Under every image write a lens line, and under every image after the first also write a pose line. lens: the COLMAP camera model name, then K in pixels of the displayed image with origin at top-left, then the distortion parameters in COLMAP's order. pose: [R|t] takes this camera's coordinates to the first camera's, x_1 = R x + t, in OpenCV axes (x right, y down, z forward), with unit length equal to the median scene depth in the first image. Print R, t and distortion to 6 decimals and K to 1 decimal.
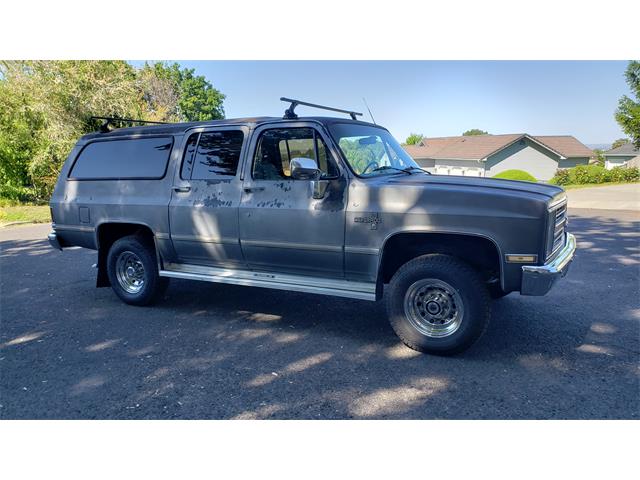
lens RADIAL K [[502.6, 0, 319.9], [0, 502.6, 243.4], [0, 0, 1]] dist [0.043151, -0.049567]
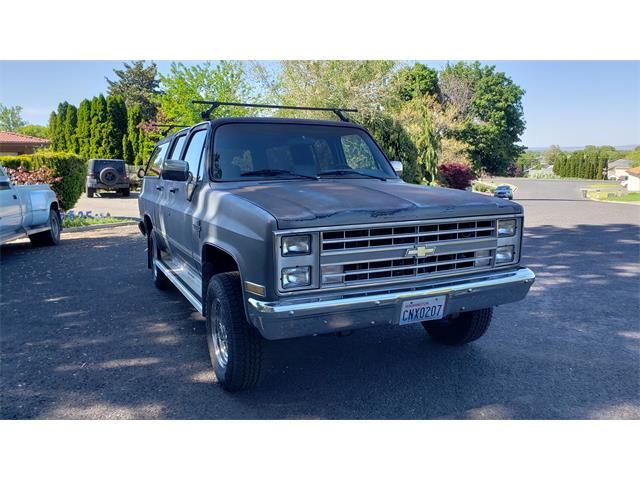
lens RADIAL K [[502.6, 0, 334.0], [0, 502.6, 240.9], [0, 0, 1]] dist [0.043151, -0.049567]
pose [[0.824275, 0.089660, -0.559045, 0.677757], [-0.091221, 0.995513, 0.025162, -0.055052], [0.558792, 0.030256, 0.828756, 0.299385]]
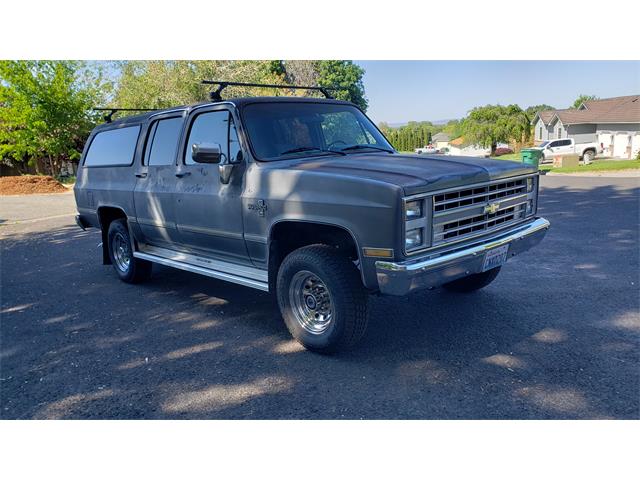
lens RADIAL K [[502.6, 0, 331.0], [0, 502.6, 243.0], [0, 0, 1]] dist [0.043151, -0.049567]
pose [[0.955303, 0.020019, -0.294950, 0.416297], [-0.005263, 0.998698, 0.050740, -0.021948], [0.295582, -0.046920, 0.954164, 0.107786]]
